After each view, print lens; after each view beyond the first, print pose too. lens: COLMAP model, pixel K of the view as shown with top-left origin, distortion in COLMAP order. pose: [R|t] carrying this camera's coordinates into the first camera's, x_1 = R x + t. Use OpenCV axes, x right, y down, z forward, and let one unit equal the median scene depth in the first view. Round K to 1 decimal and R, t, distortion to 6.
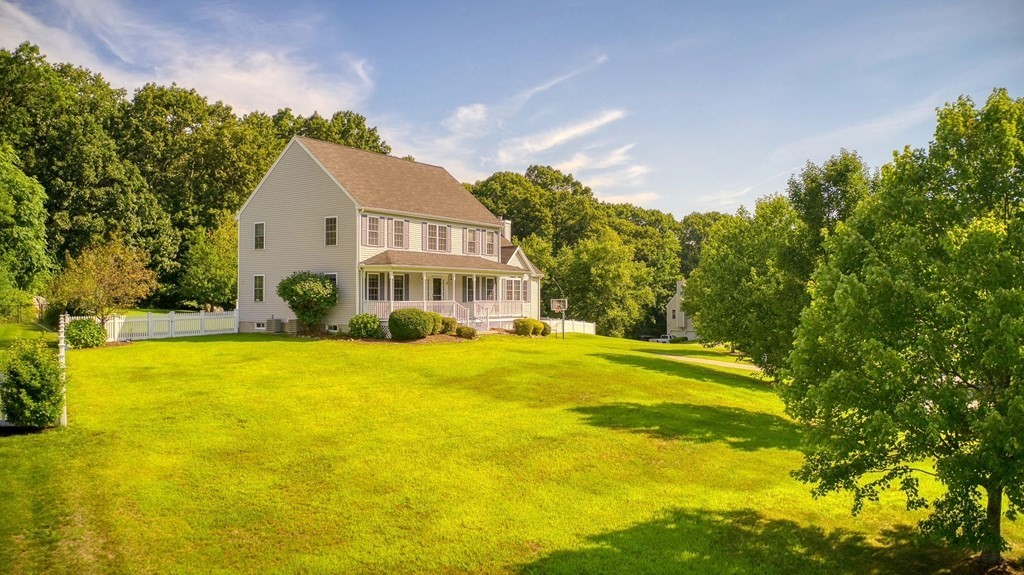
lens RADIAL K [[818.5, 0, 511.2], [0, 818.5, 298.3], [0, 0, 1]] dist [-0.183793, 0.005614]
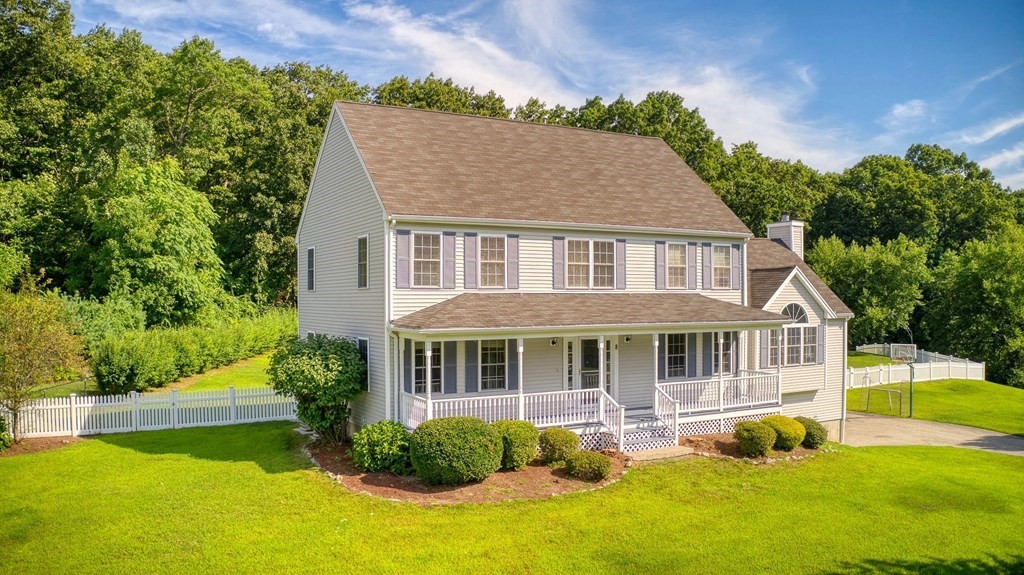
lens RADIAL K [[818.5, 0, 511.2], [0, 818.5, 298.3], [0, 0, 1]] dist [-0.183793, 0.005614]
pose [[0.877246, -0.008569, -0.479964, 0.081498], [0.007475, 0.999963, -0.004191, -0.033348], [0.479982, 0.000089, 0.877278, 0.339626]]
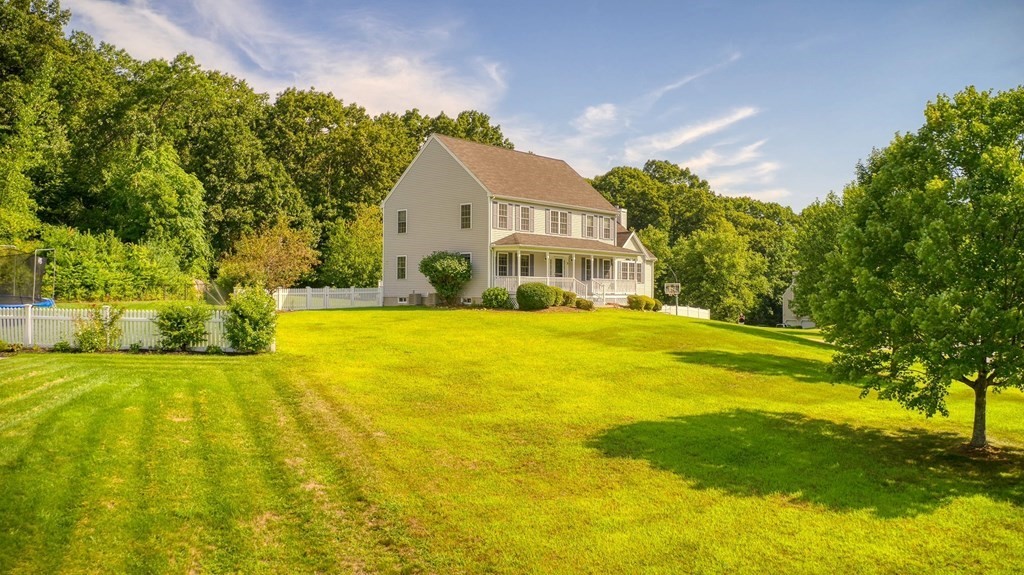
lens RADIAL K [[828.8, 0, 512.0], [0, 828.8, 287.5], [0, 0, 1]] dist [-0.204066, 0.009608]
pose [[0.989428, -0.000399, -0.145025, 0.006868], [-0.001290, 0.999932, -0.011556, 0.018861], [0.145019, 0.011621, 0.989361, -0.086870]]
